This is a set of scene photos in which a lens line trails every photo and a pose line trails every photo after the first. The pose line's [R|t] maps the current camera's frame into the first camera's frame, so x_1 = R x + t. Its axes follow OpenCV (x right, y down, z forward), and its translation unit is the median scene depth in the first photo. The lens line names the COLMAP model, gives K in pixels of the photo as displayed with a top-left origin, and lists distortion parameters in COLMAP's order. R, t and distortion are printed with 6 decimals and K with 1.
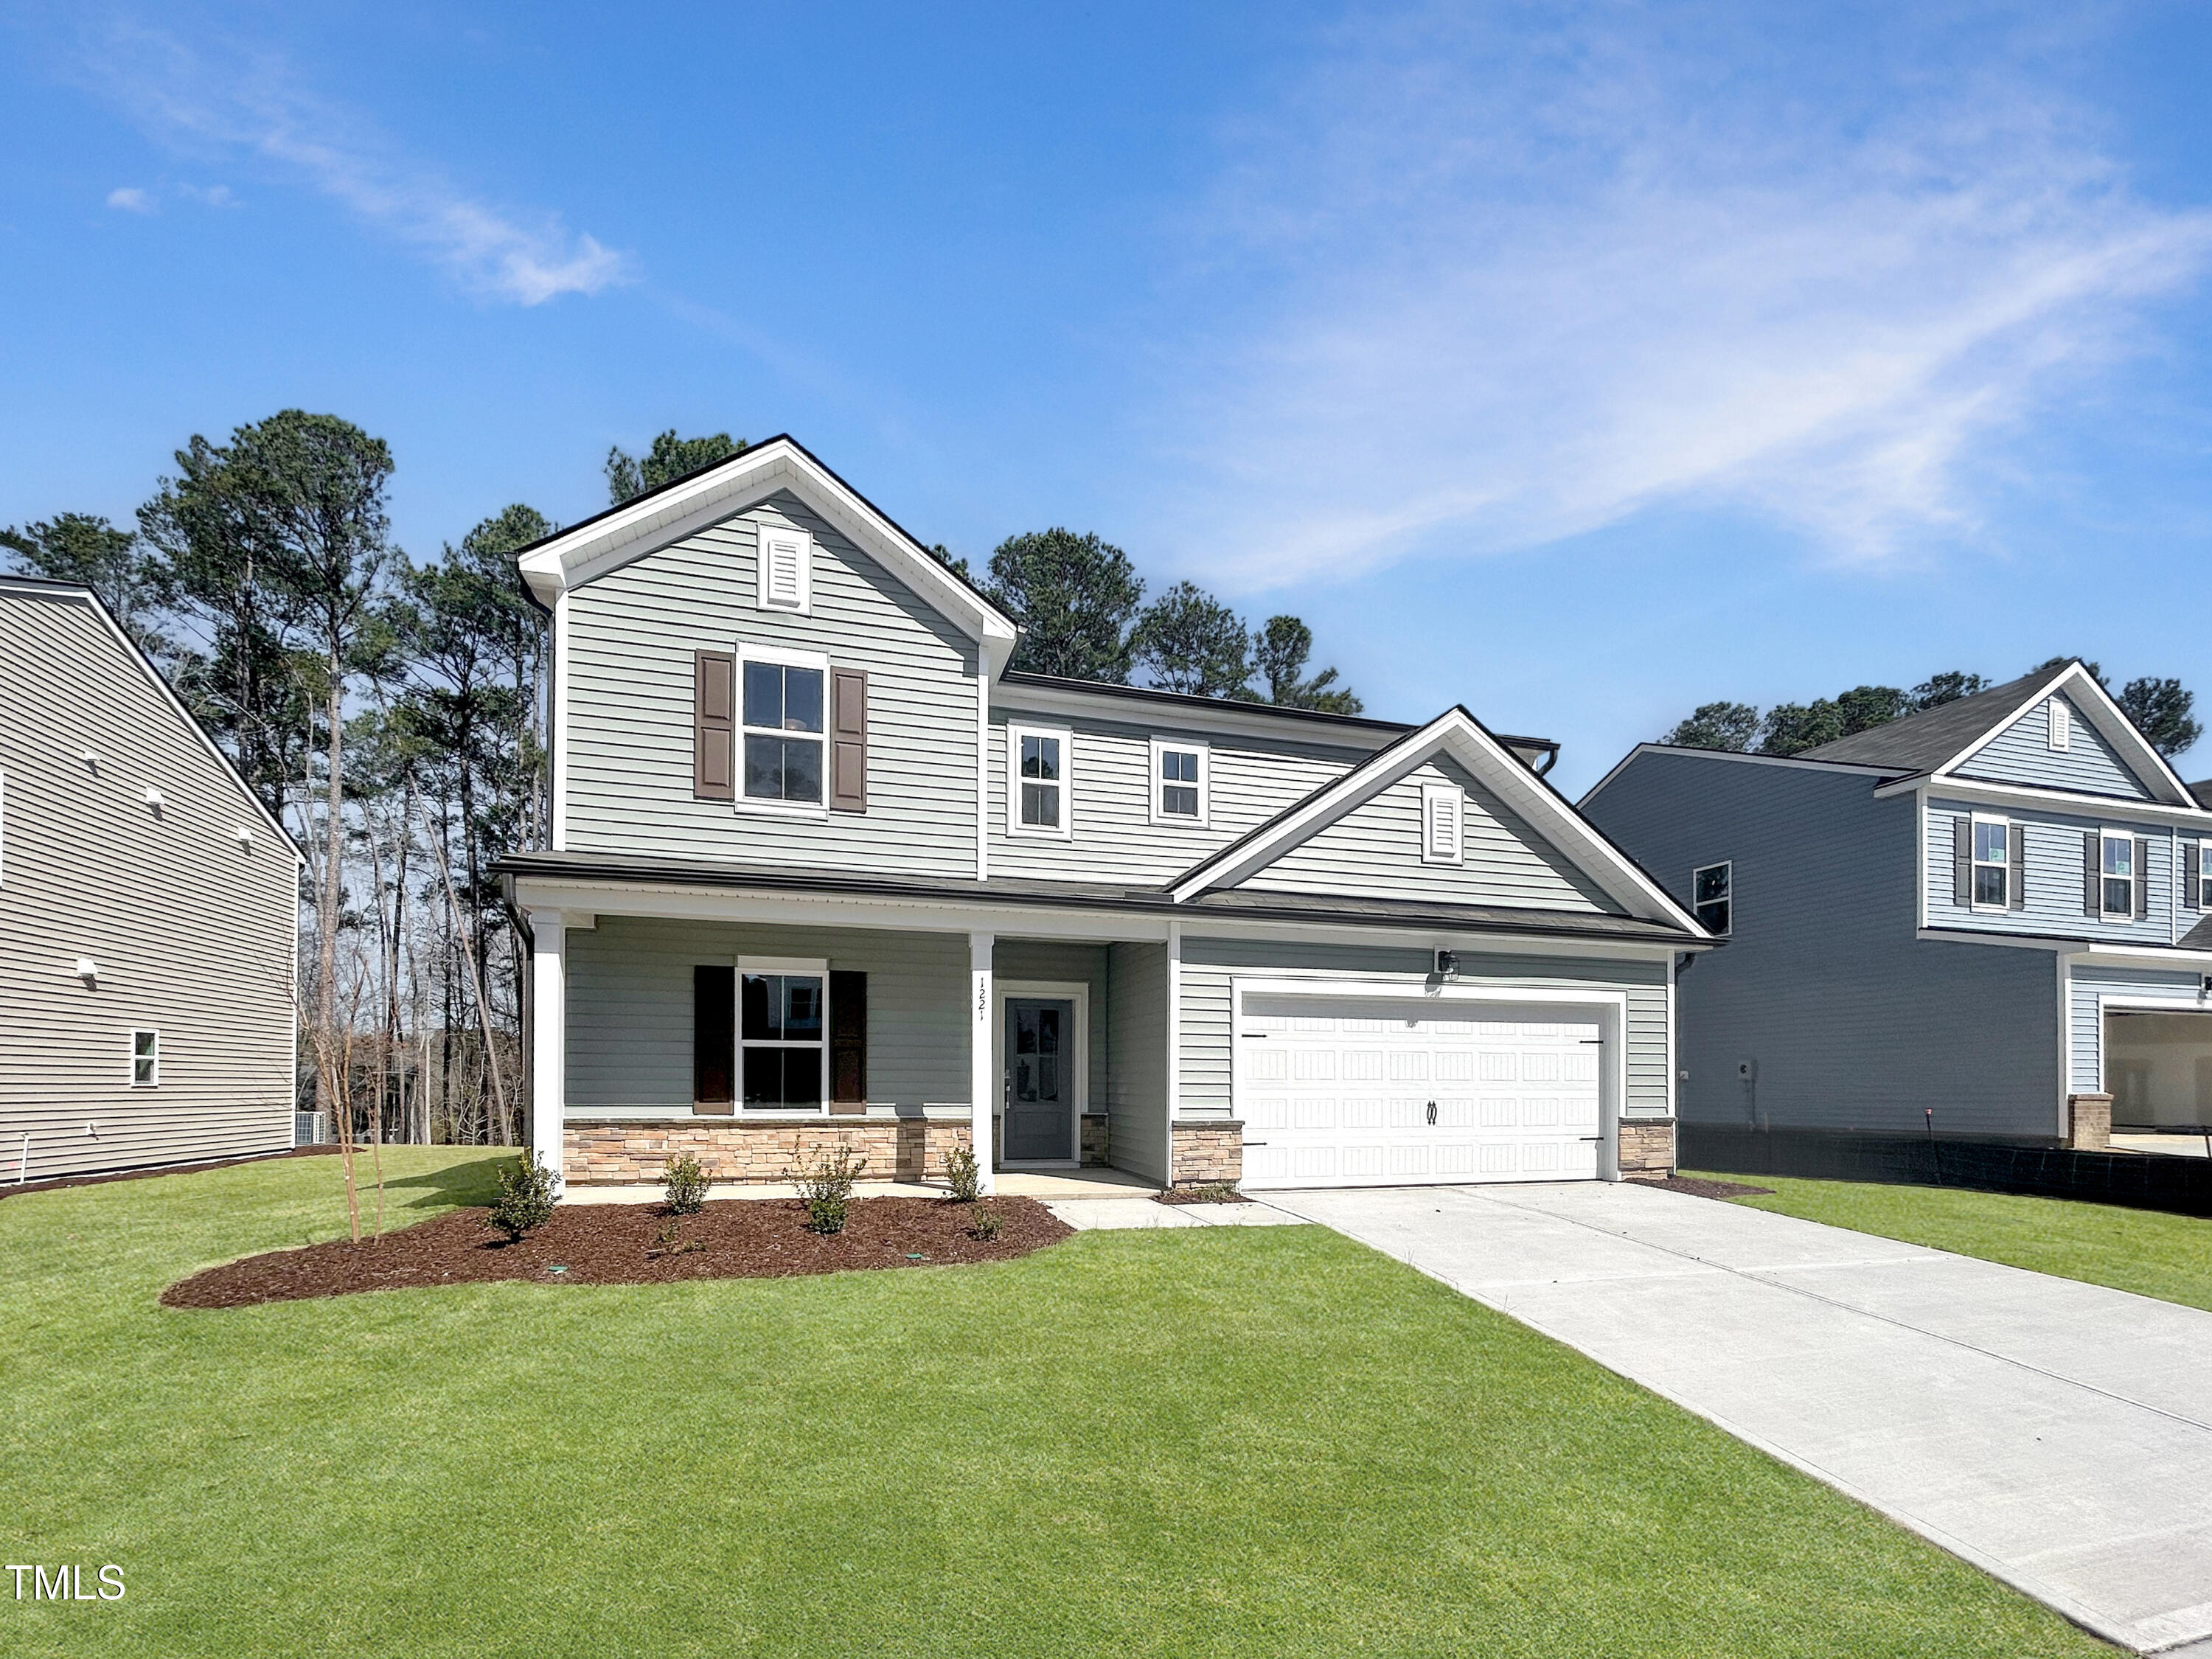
lens RADIAL K [[951.8, 0, 1104.1], [0, 951.8, 1018.8], [0, 0, 1]] dist [0.000611, 0.000747]
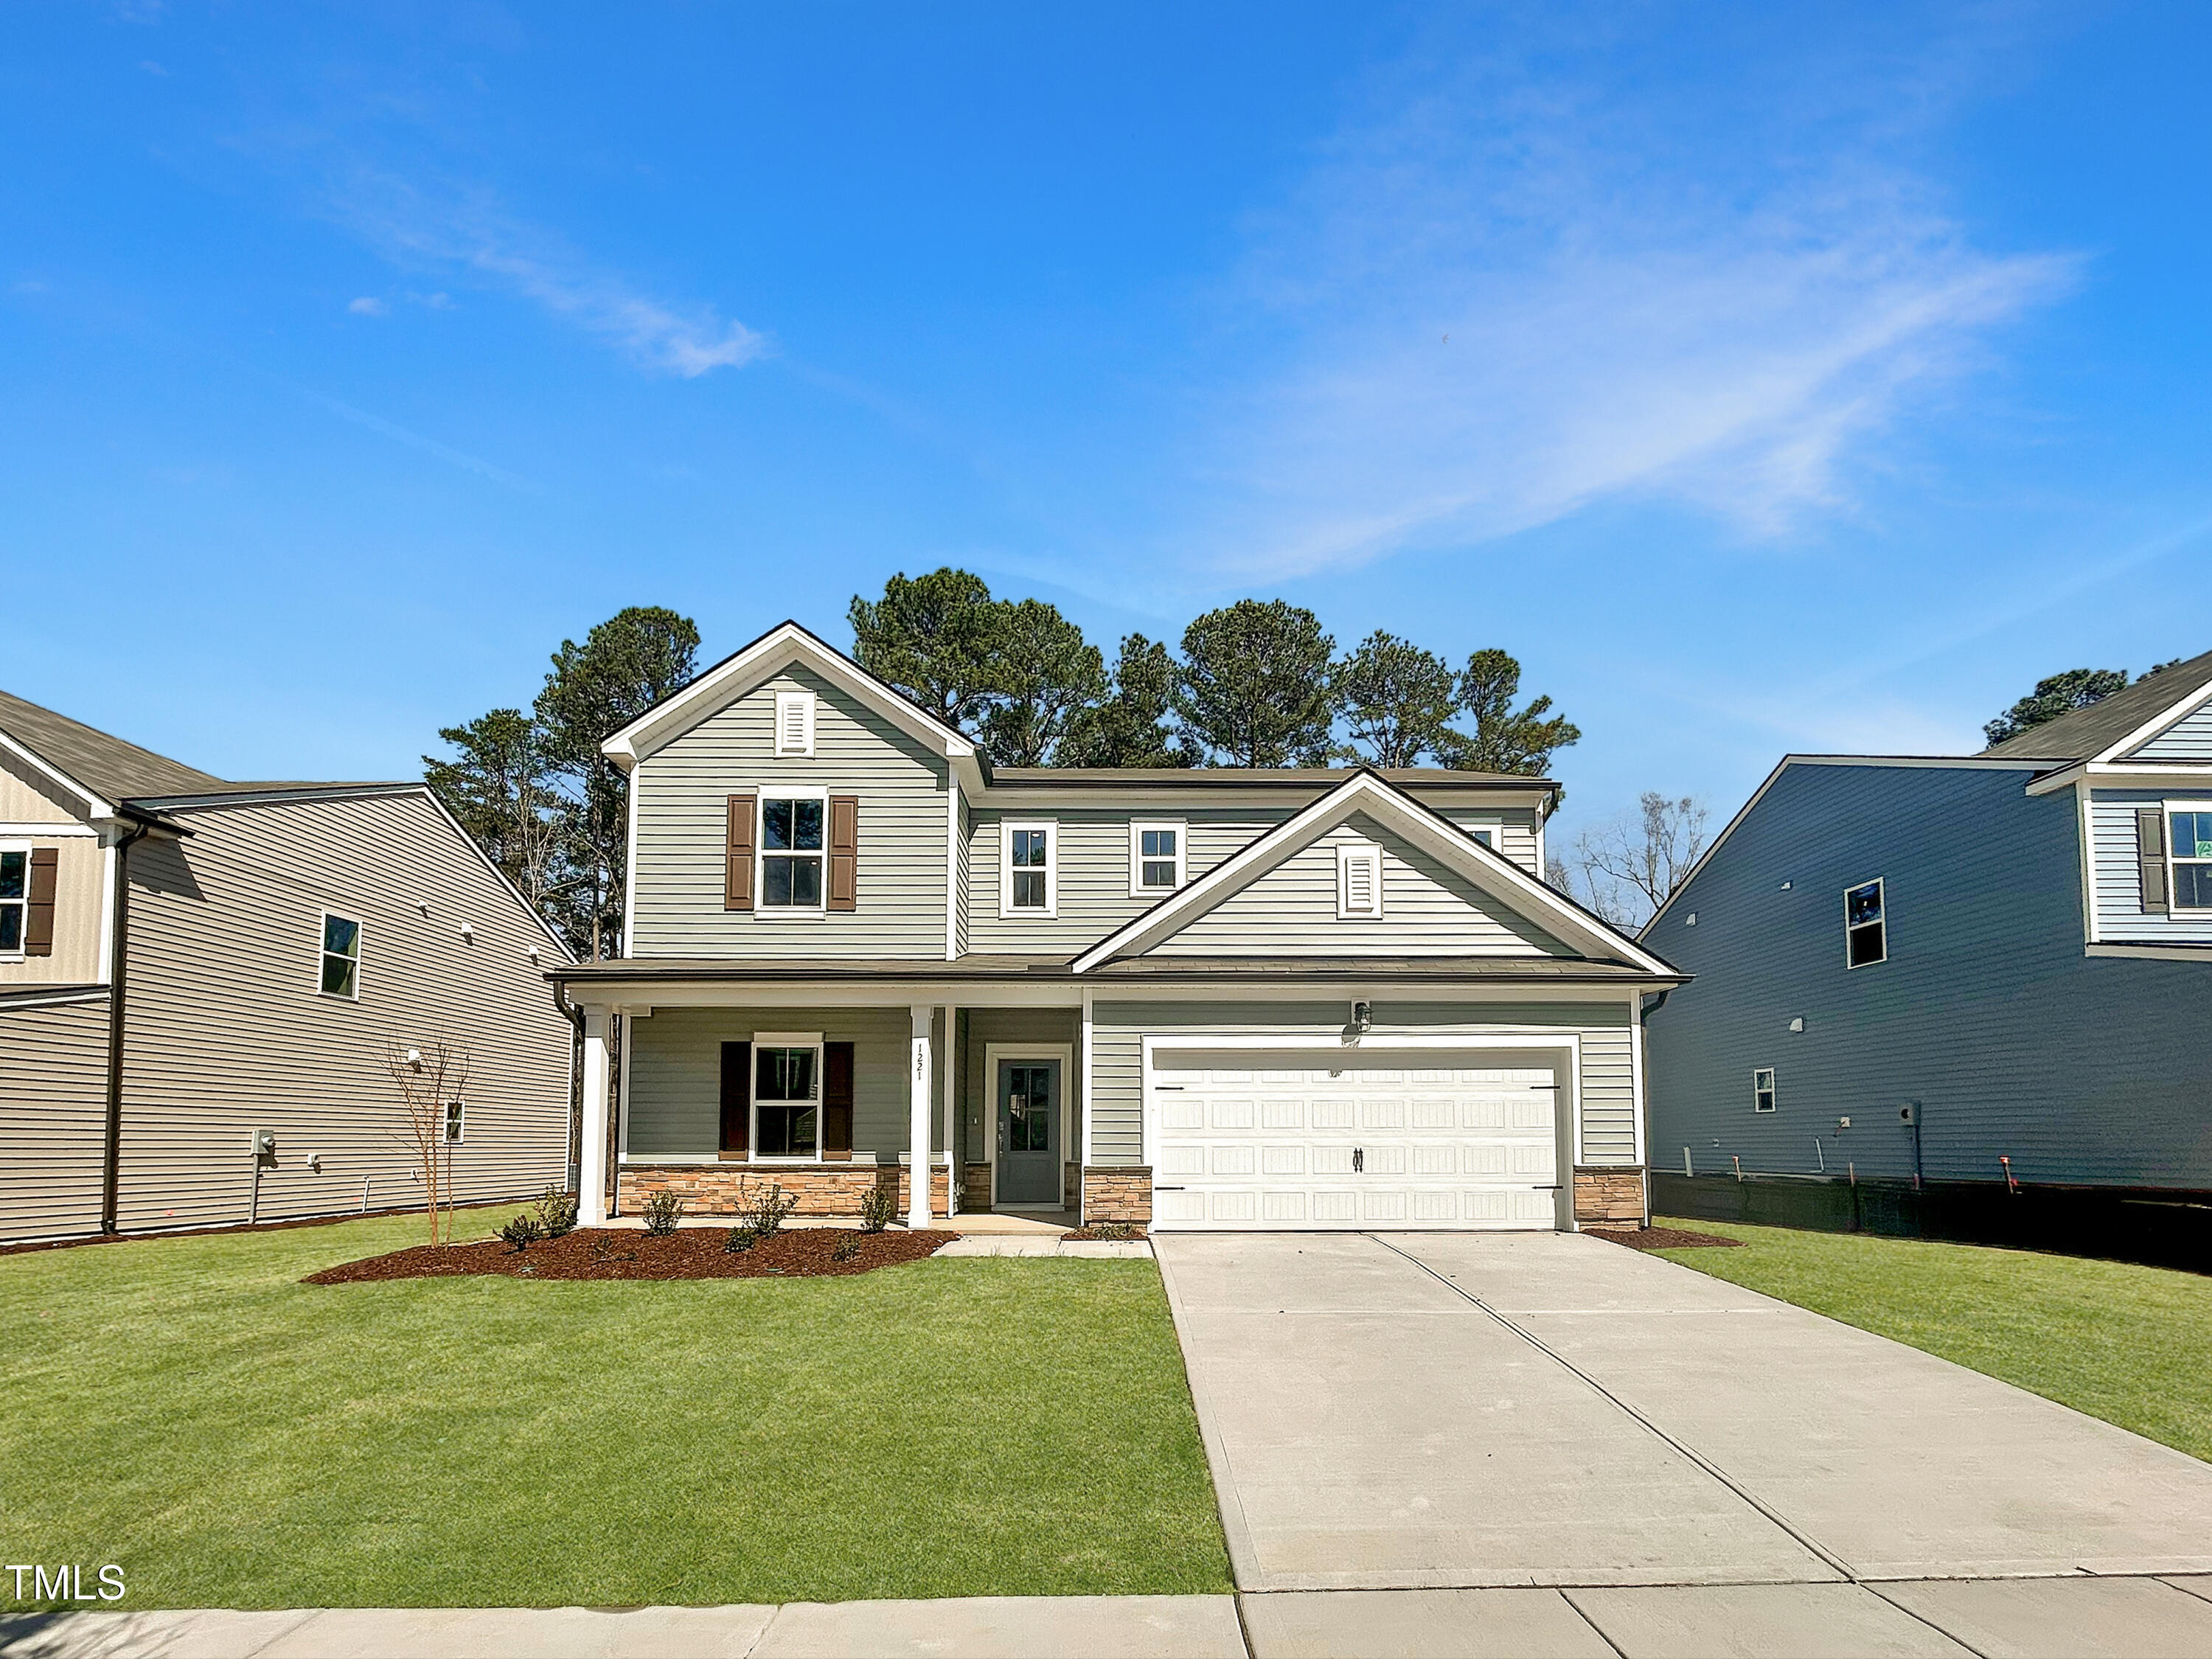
lens RADIAL K [[951.8, 0, 1104.1], [0, 951.8, 1018.8], [0, 0, 1]] dist [0.000611, 0.000747]
pose [[0.961483, -0.040752, -0.271826, 0.366089], [0.024498, 0.997717, -0.062927, 0.004787], [0.273770, 0.053844, 0.960287, -0.069417]]
